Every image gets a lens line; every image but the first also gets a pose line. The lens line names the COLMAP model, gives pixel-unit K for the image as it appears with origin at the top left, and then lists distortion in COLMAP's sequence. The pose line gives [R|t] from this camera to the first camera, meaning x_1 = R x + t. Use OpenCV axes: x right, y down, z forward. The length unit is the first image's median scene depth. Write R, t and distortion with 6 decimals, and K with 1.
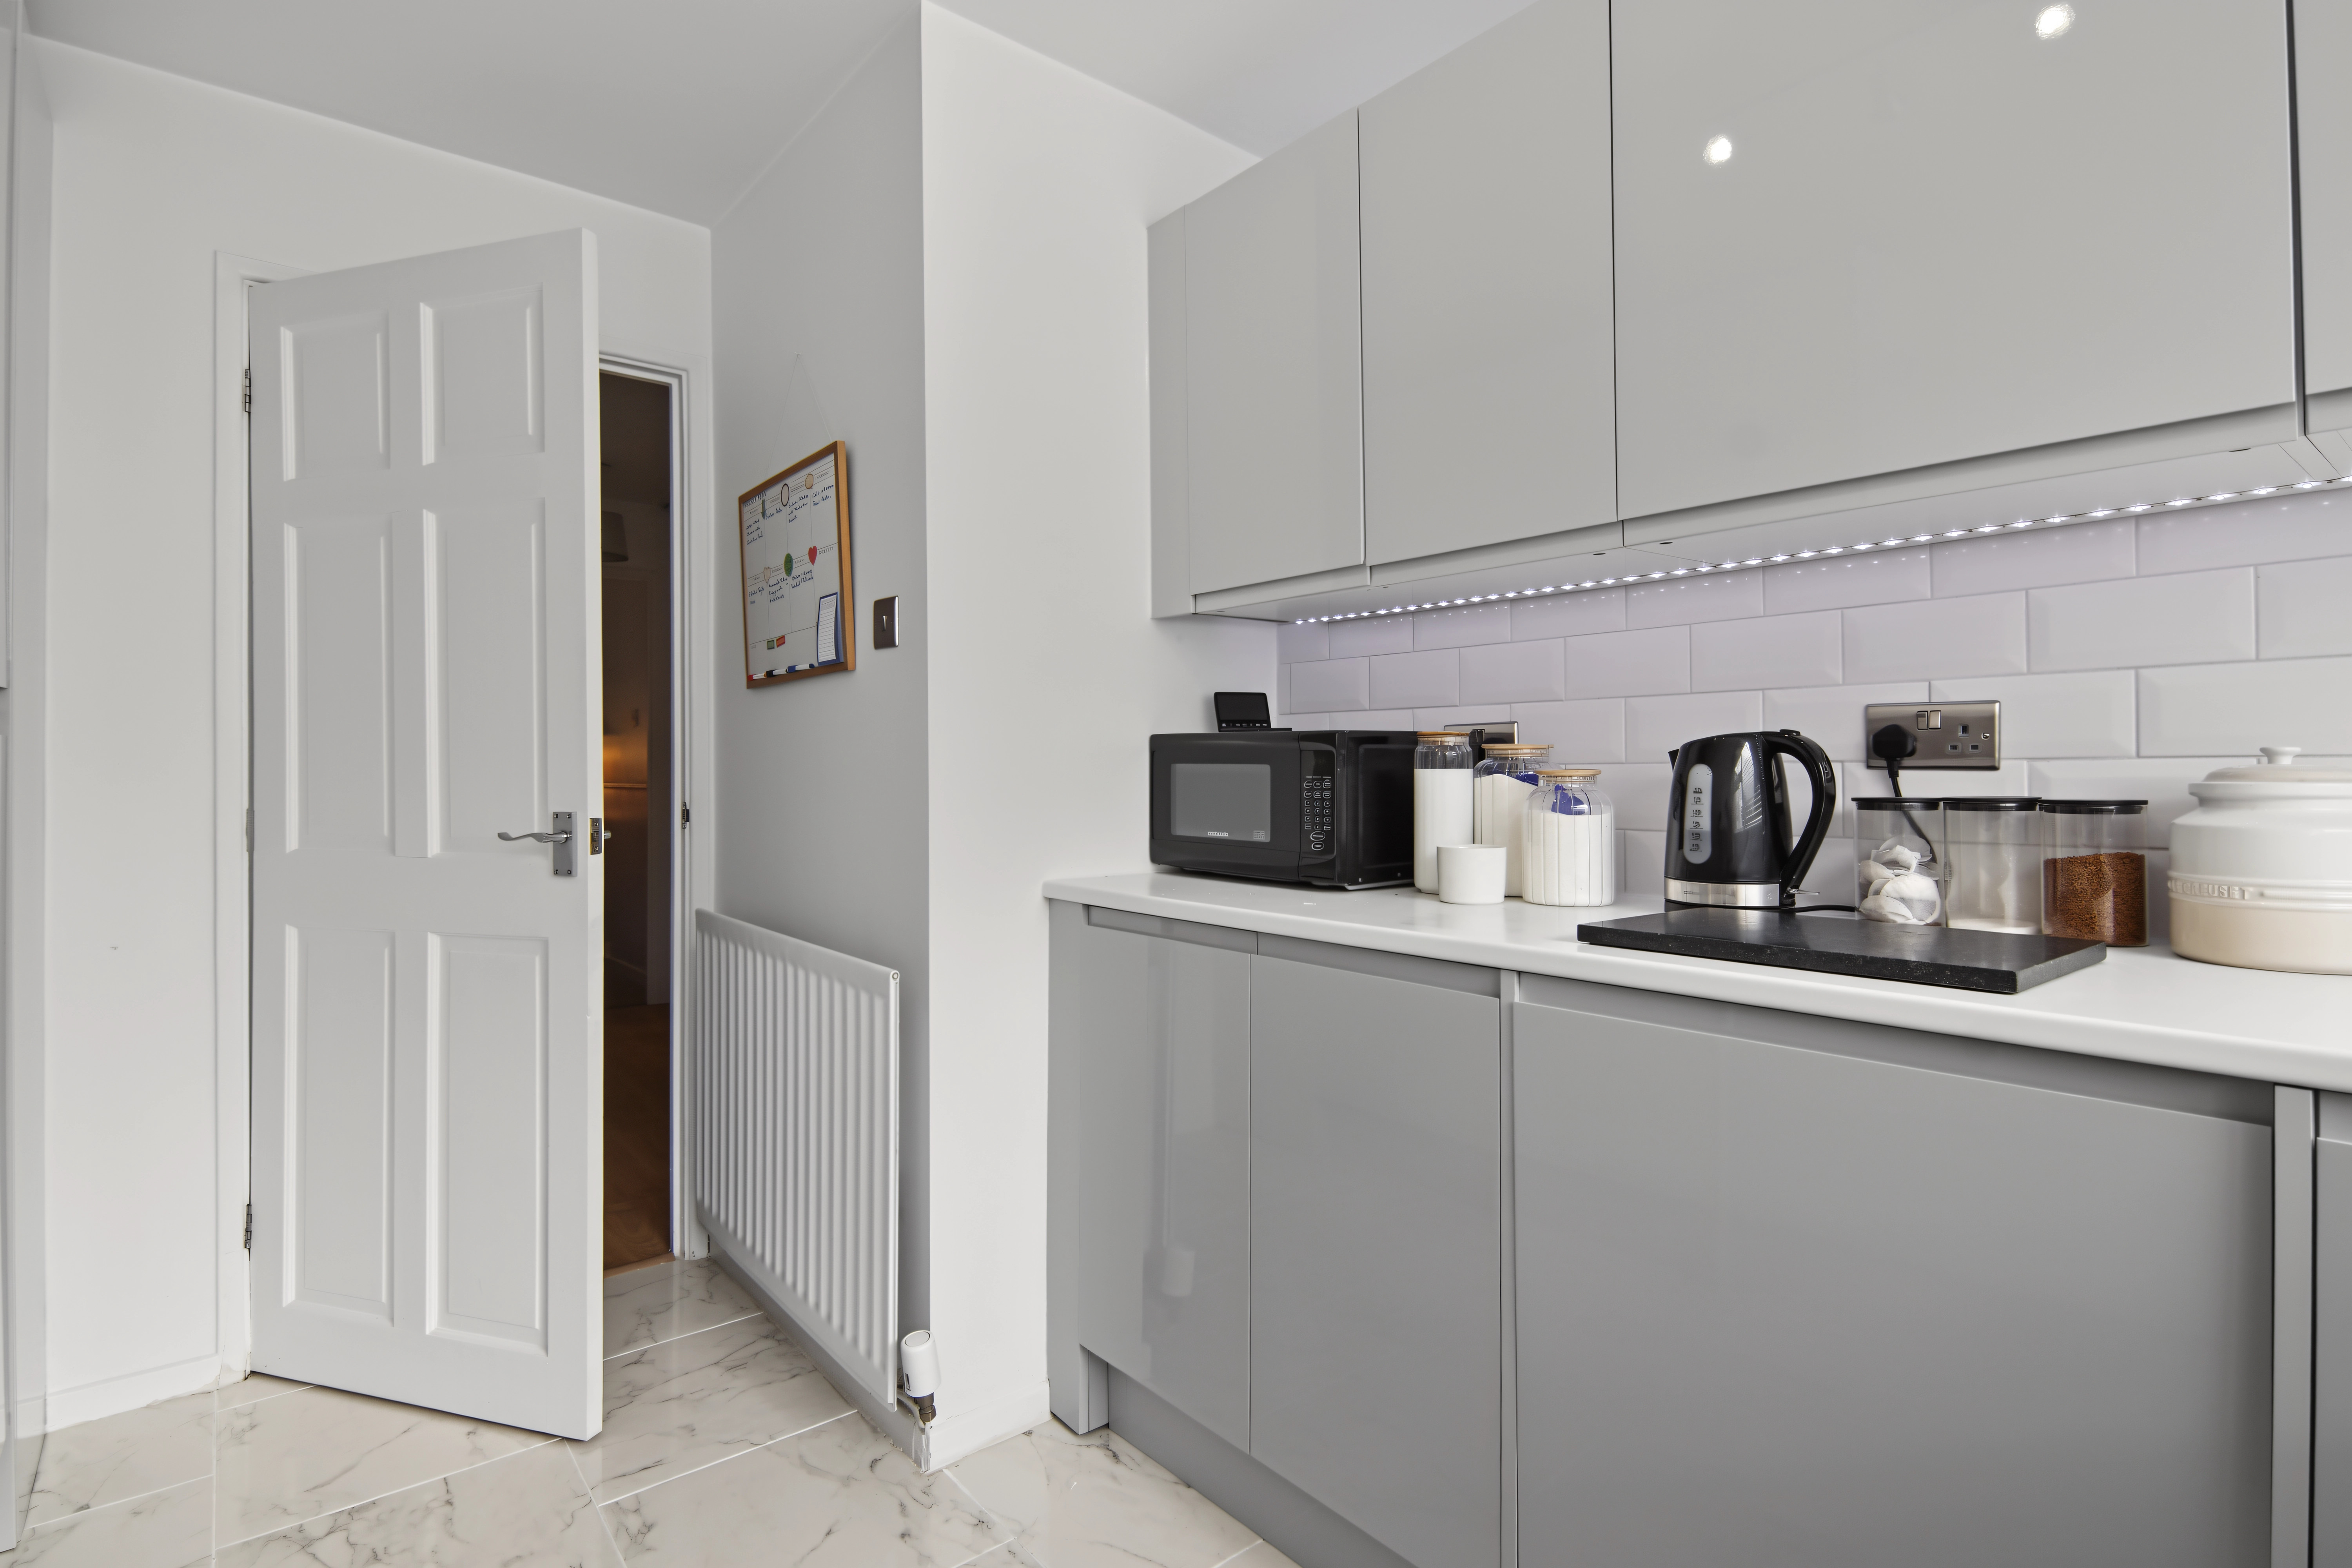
lens RADIAL K [[1134.6, 0, 1171.2], [0, 1134.6, 764.0], [0, 0, 1]] dist [-0.000530, -0.005356]
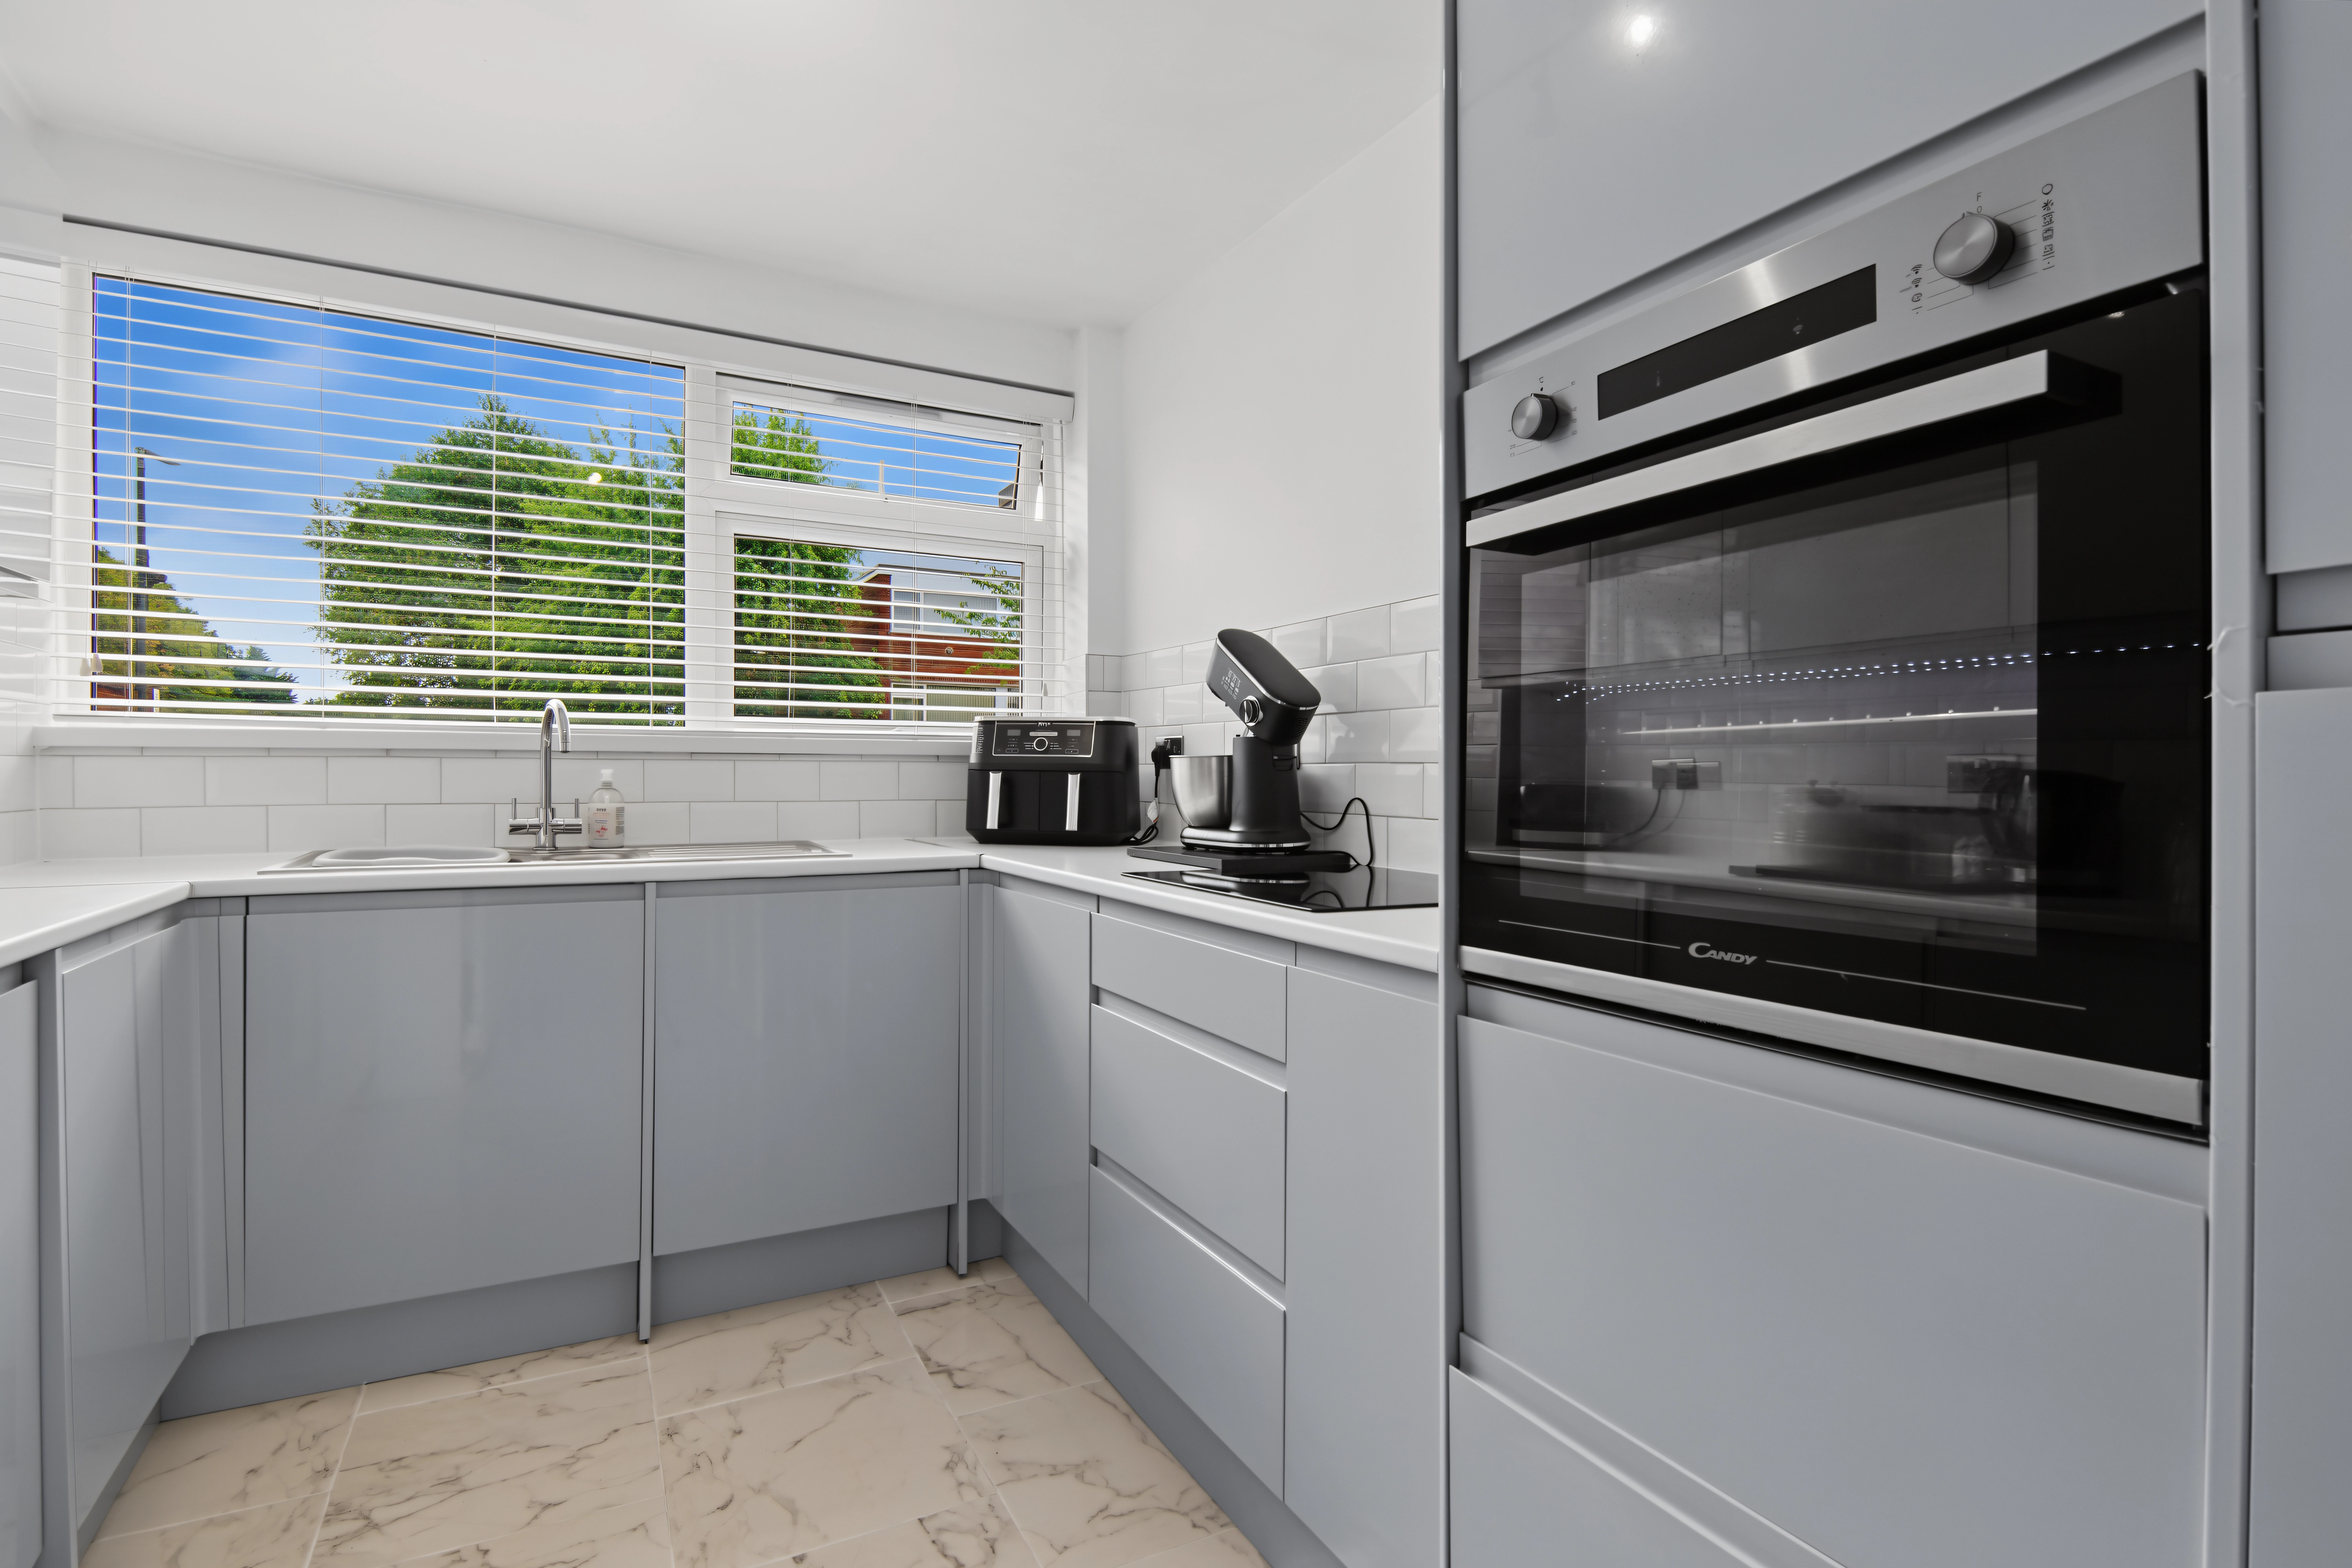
lens RADIAL K [[1134.6, 0, 1174.5], [0, 1134.6, 782.3], [0, 0, 1]] dist [-0.000530, -0.005356]
pose [[-0.979315, -0.002743, 0.202324, -0.795616], [-0.001730, 0.999985, 0.005185, 0.013684], [-0.202335, 0.004728, -0.979305, 1.799263]]
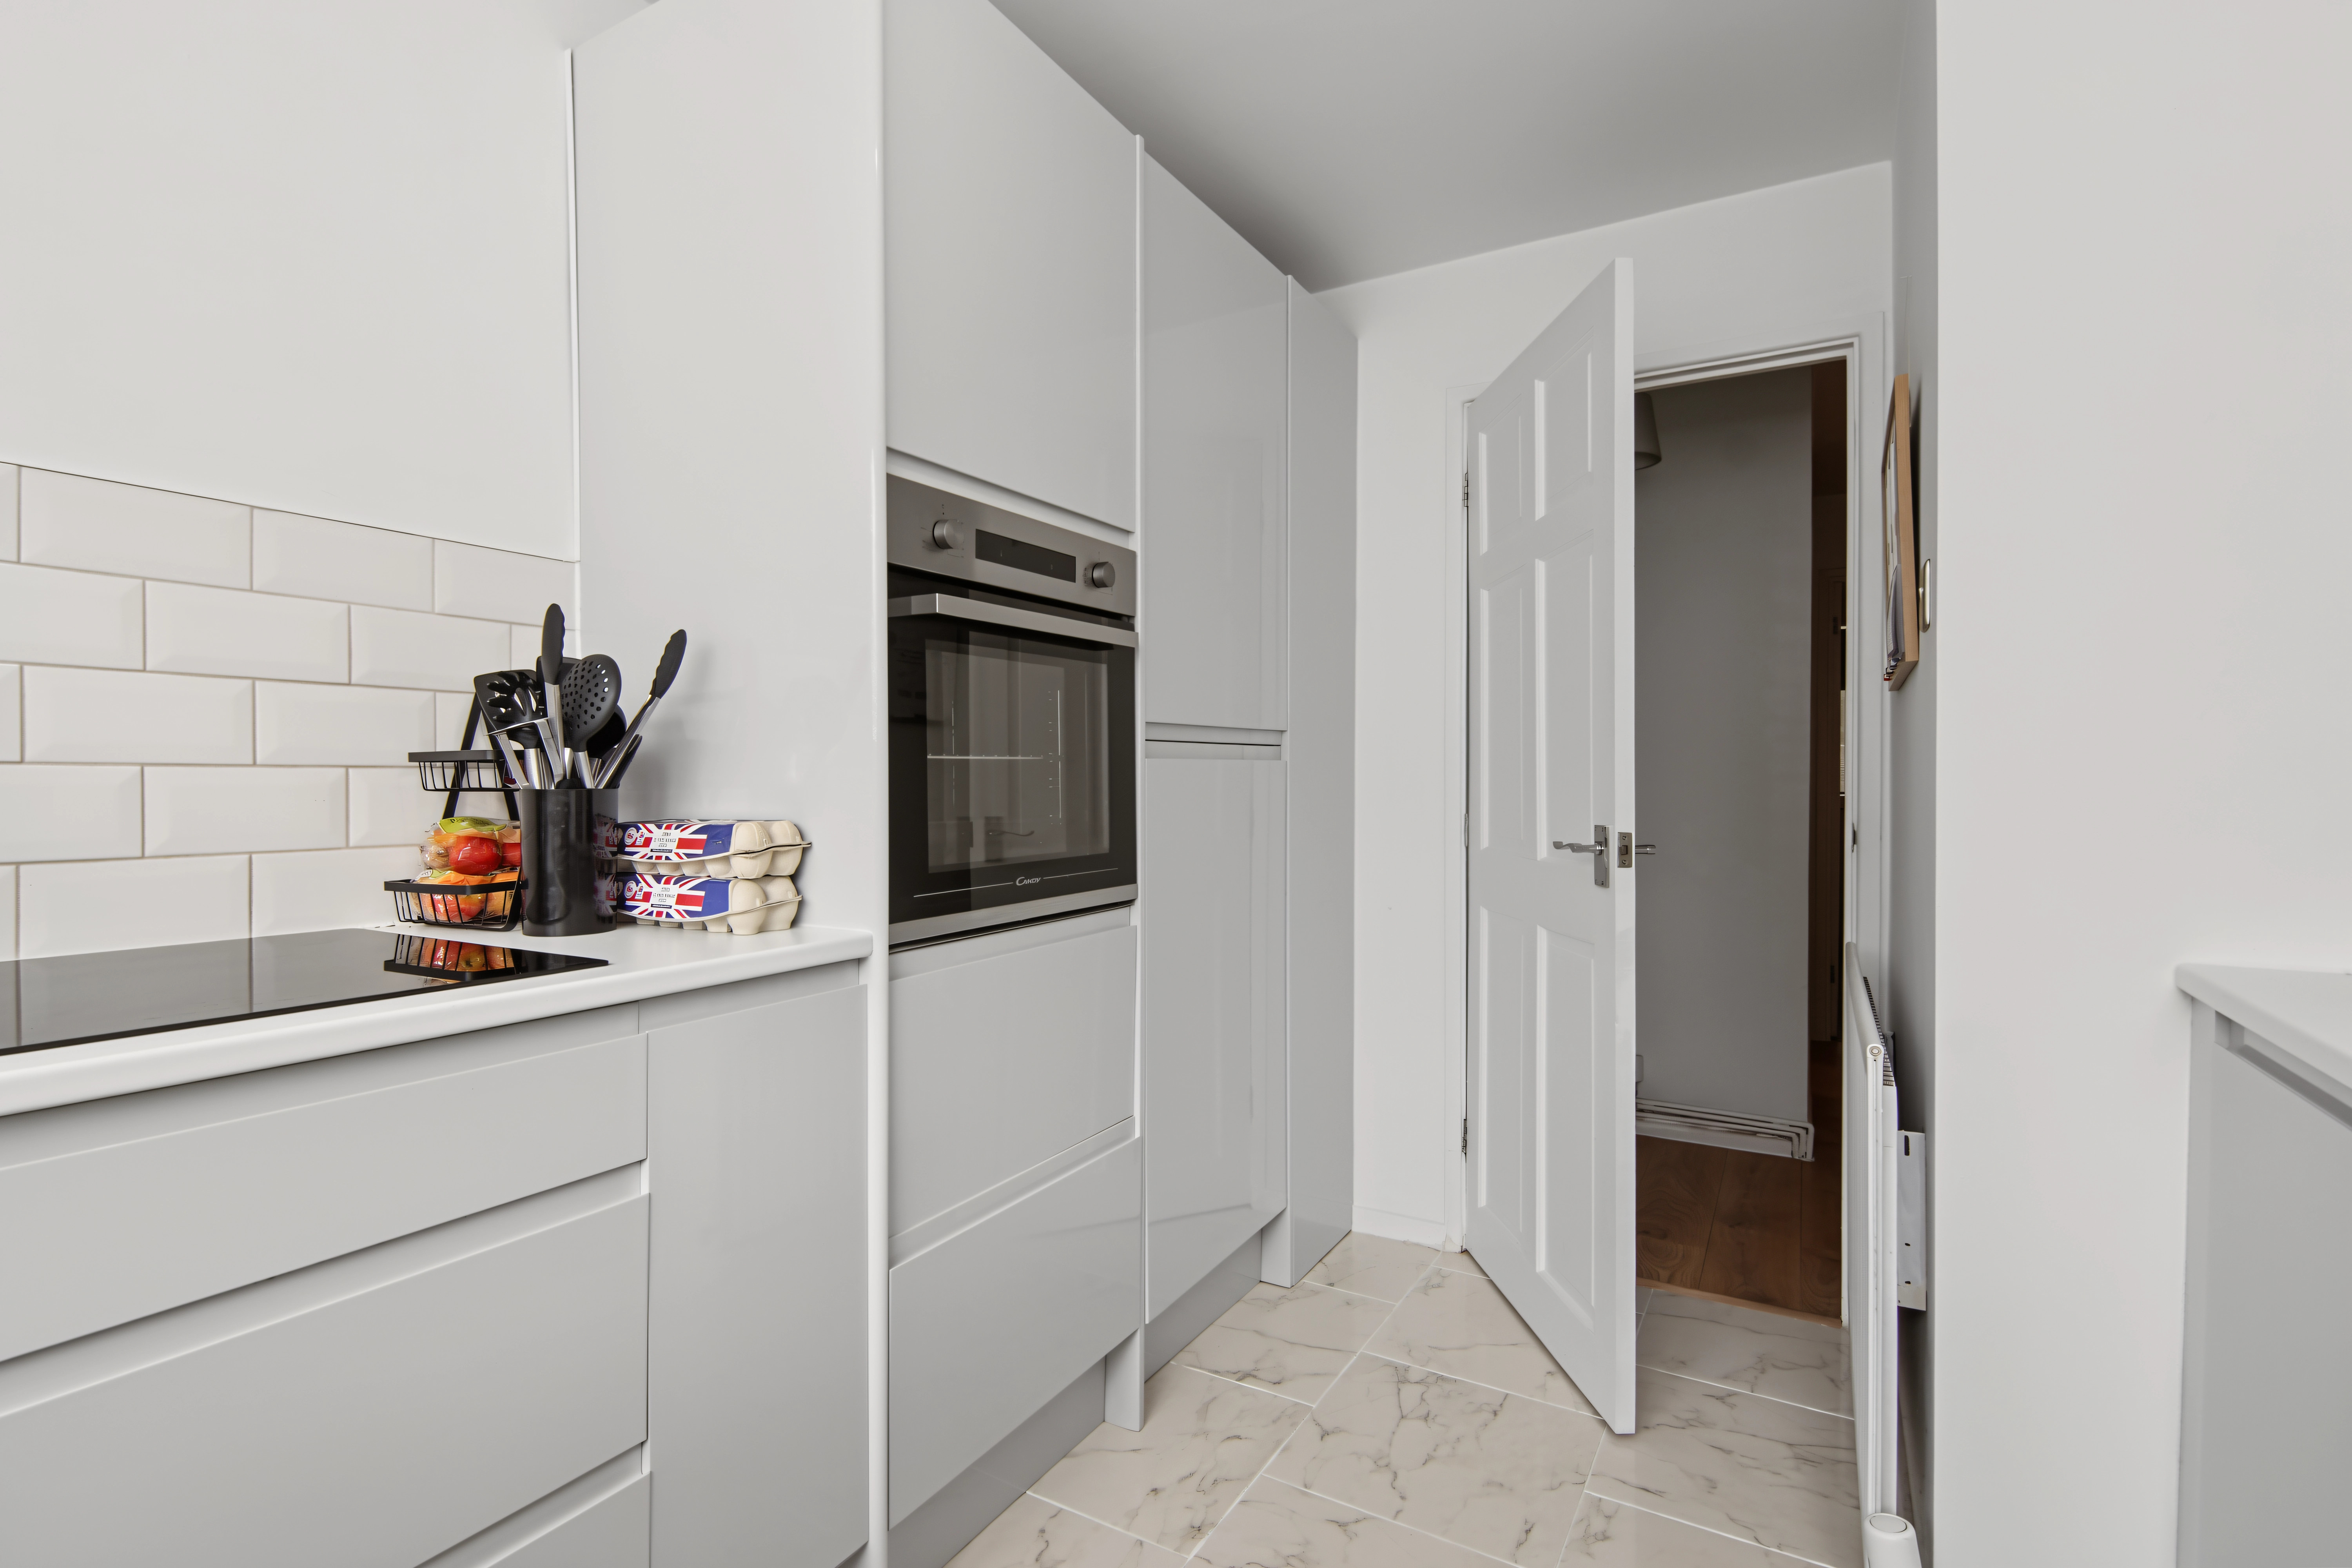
lens RADIAL K [[1134.6, 0, 1161.8], [0, 1134.6, 787.5], [0, 0, 1]] dist [-0.000530, -0.005356]
pose [[0.336996, 0.009191, -0.941461, 0.311391], [-0.000652, 0.999954, 0.009529, -0.002023], [0.941506, -0.002597, 0.336986, 0.259895]]
